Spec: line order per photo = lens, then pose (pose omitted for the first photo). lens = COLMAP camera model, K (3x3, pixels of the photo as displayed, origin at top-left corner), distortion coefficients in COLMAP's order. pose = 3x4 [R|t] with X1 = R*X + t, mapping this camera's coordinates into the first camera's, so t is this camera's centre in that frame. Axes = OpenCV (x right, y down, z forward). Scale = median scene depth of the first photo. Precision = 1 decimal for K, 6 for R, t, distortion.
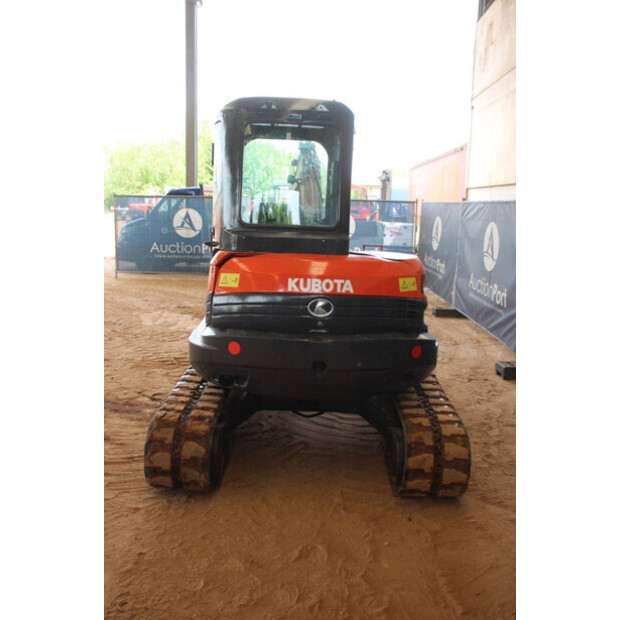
lens RADIAL K [[542.7, 0, 309.4], [0, 542.7, 307.9], [0, 0, 1]] dist [-0.138452, 0.133778]
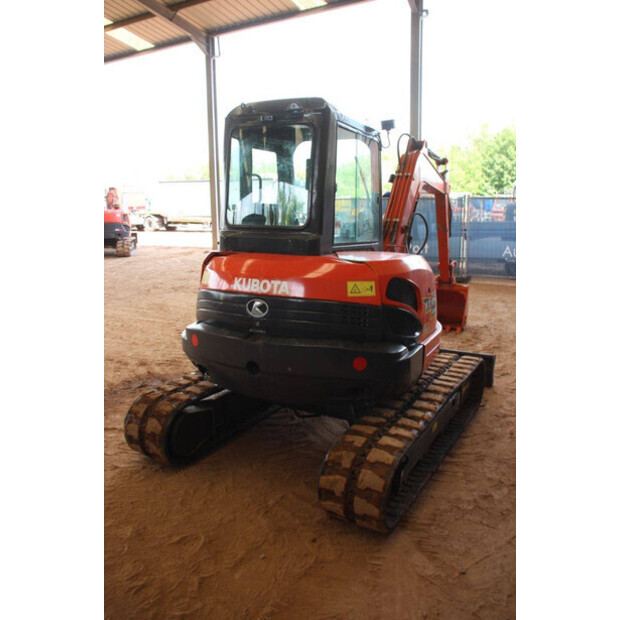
lens RADIAL K [[510.4, 0, 311.9], [0, 510.4, 310.3], [0, 0, 1]] dist [-0.125424, 0.075197]
pose [[0.882623, 0.066970, -0.465287, 0.545307], [-0.061012, 0.997748, 0.027872, -0.028104], [0.466106, 0.003788, 0.884721, 0.215016]]
